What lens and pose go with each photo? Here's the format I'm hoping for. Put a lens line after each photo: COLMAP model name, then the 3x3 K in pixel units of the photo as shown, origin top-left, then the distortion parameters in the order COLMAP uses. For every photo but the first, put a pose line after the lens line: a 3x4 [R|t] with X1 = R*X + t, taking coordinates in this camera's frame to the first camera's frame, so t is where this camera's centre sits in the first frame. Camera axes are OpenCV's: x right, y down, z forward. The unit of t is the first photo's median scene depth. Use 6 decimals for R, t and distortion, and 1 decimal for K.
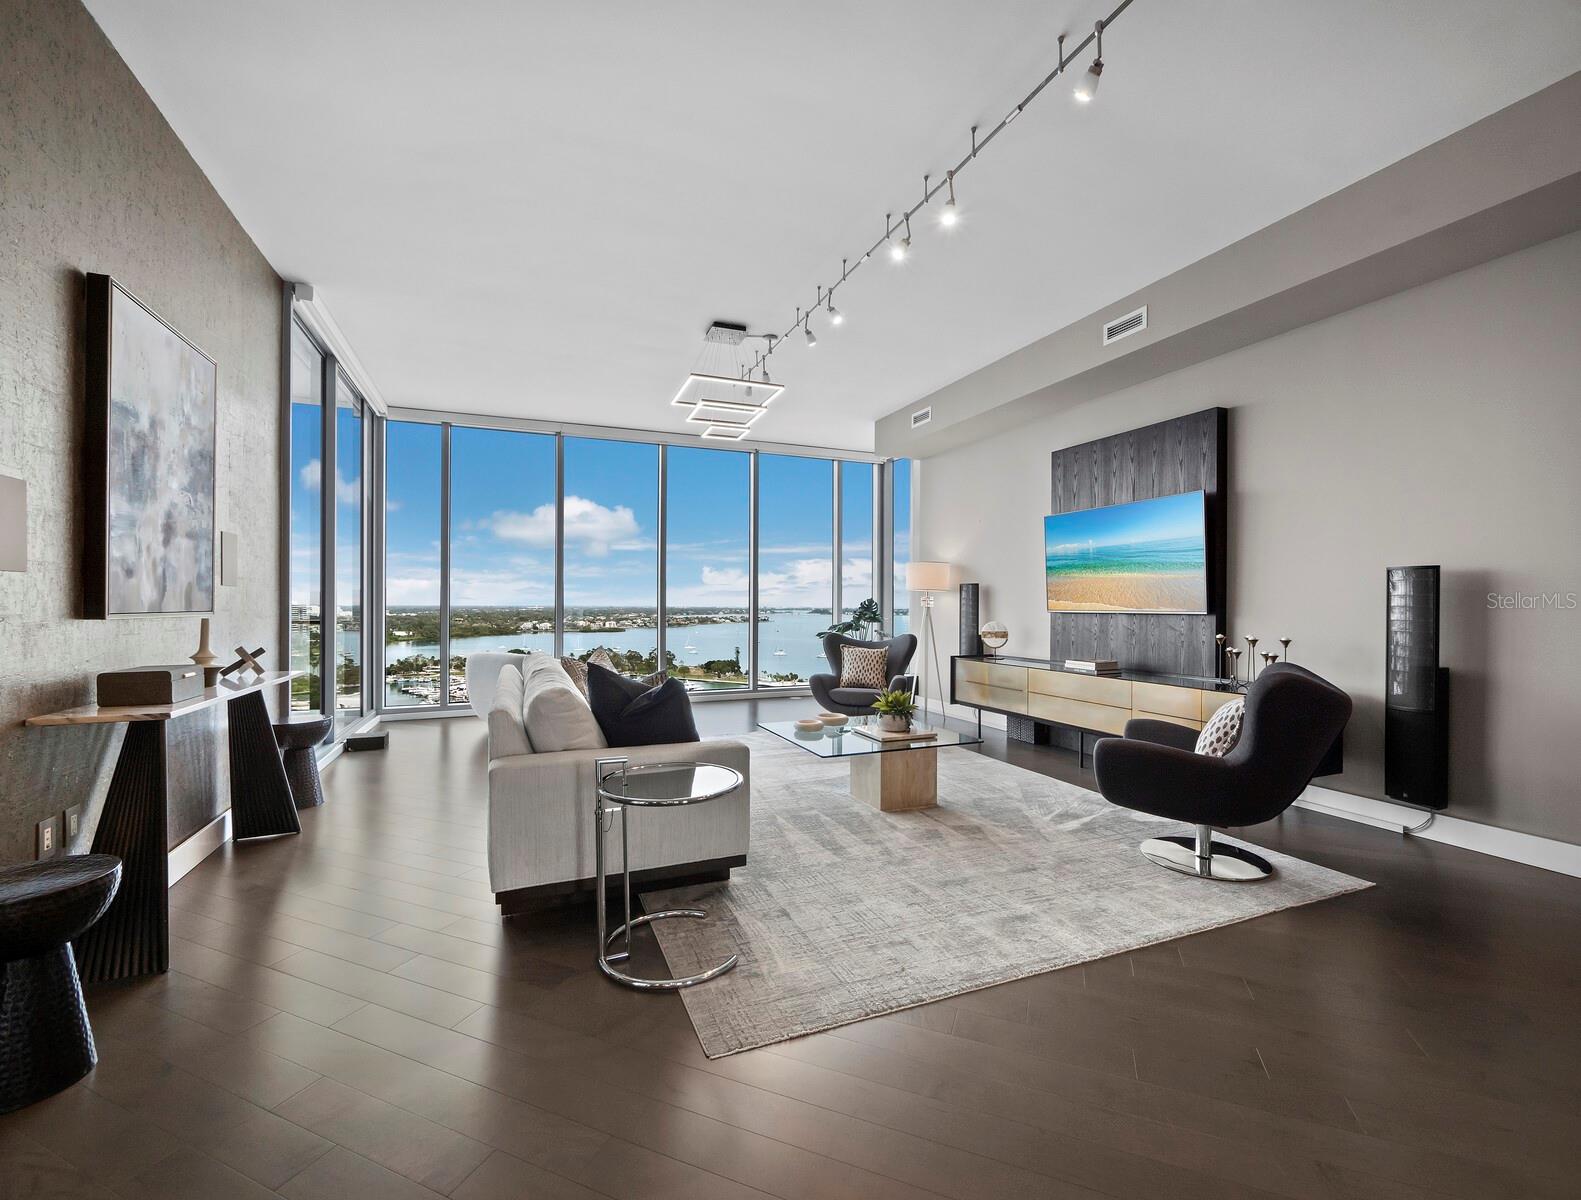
lens RADIAL K [[666.0, 0, 794.0], [0, 666.0, 606.2], [0, 0, 1]] dist [-0.009078, 0.000682]
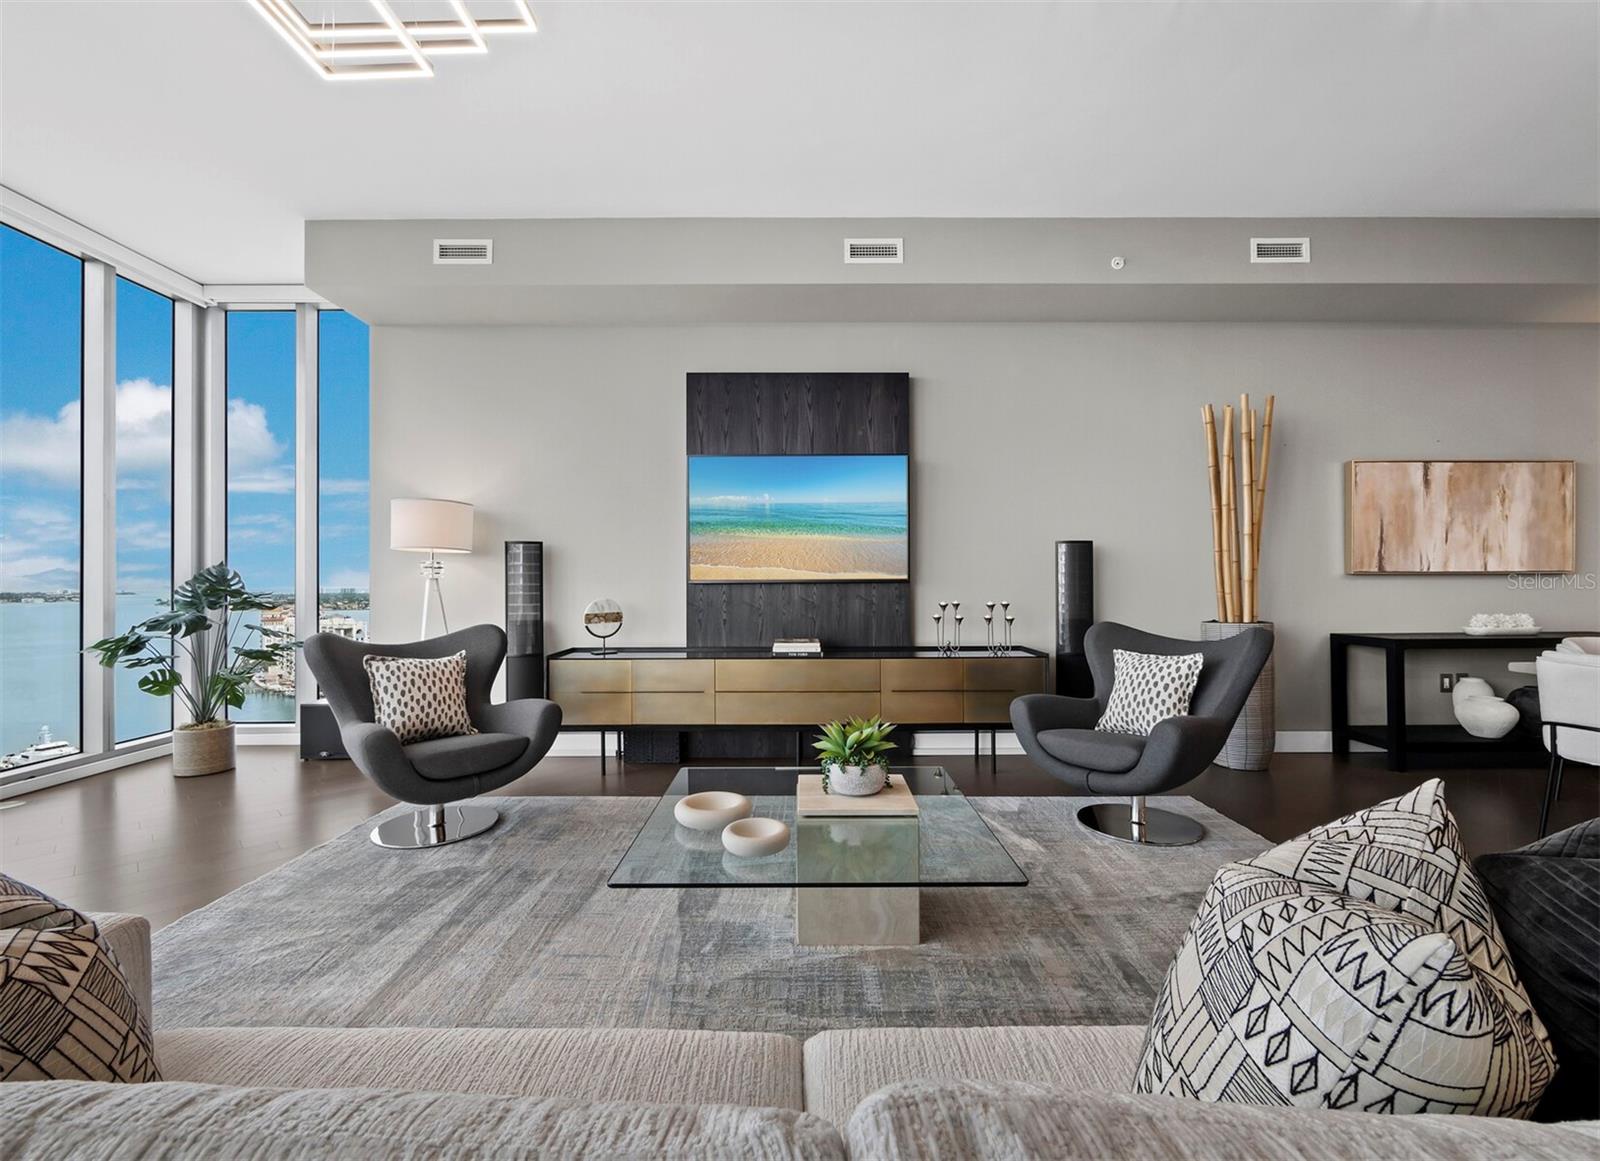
lens RADIAL K [[678.4, 0, 800.7], [0, 678.4, 577.9], [0, 0, 1]] dist [-0.009909, 0.000462]
pose [[0.384114, 0.000539, 0.923286, -0.319422], [0.008304, 0.999957, -0.004039, 0.008329], [-0.923248, 0.009218, 0.384093, 0.672683]]
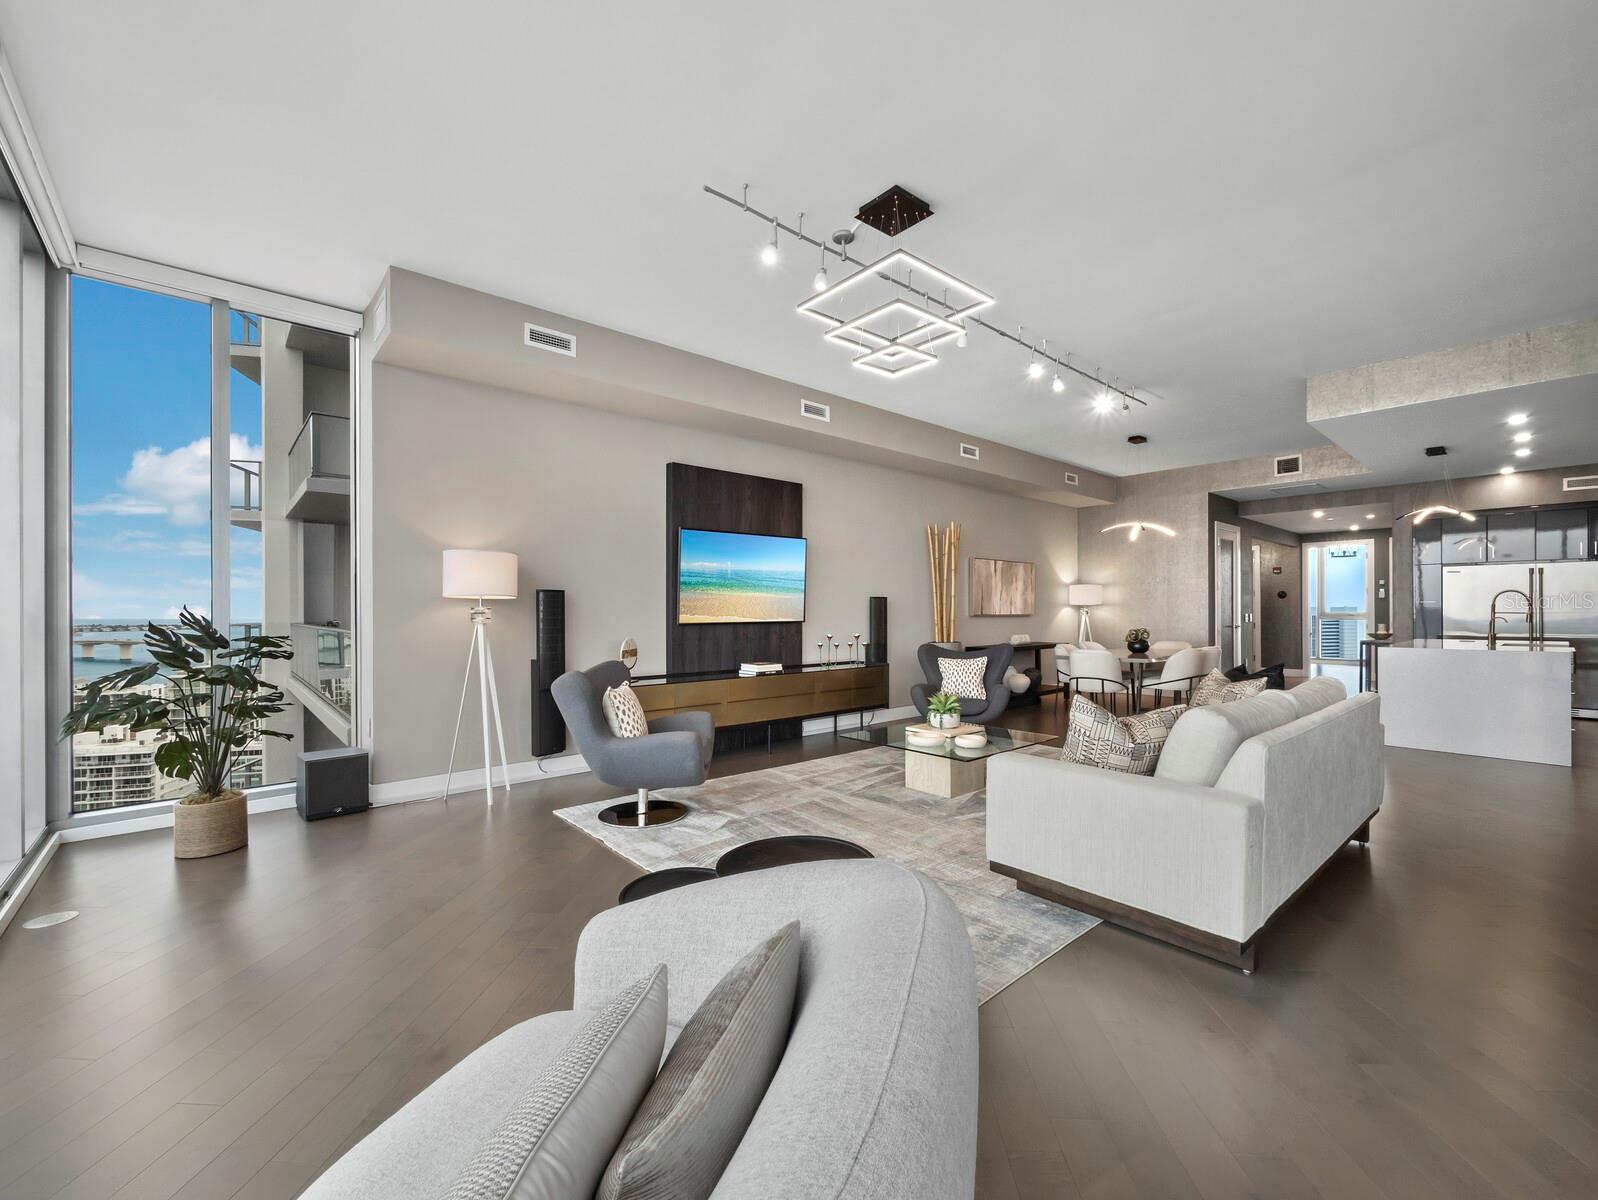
lens RADIAL K [[667.5, 0, 817.0], [0, 667.5, 614.7], [0, 0, 1]] dist [-0.001684, -0.000762]
pose [[-0.327914, -0.007713, 0.944676, -0.709190], [0.005063, 0.999938, 0.009922, -0.017460], [-0.944694, 0.008037, -0.327855, 1.293591]]
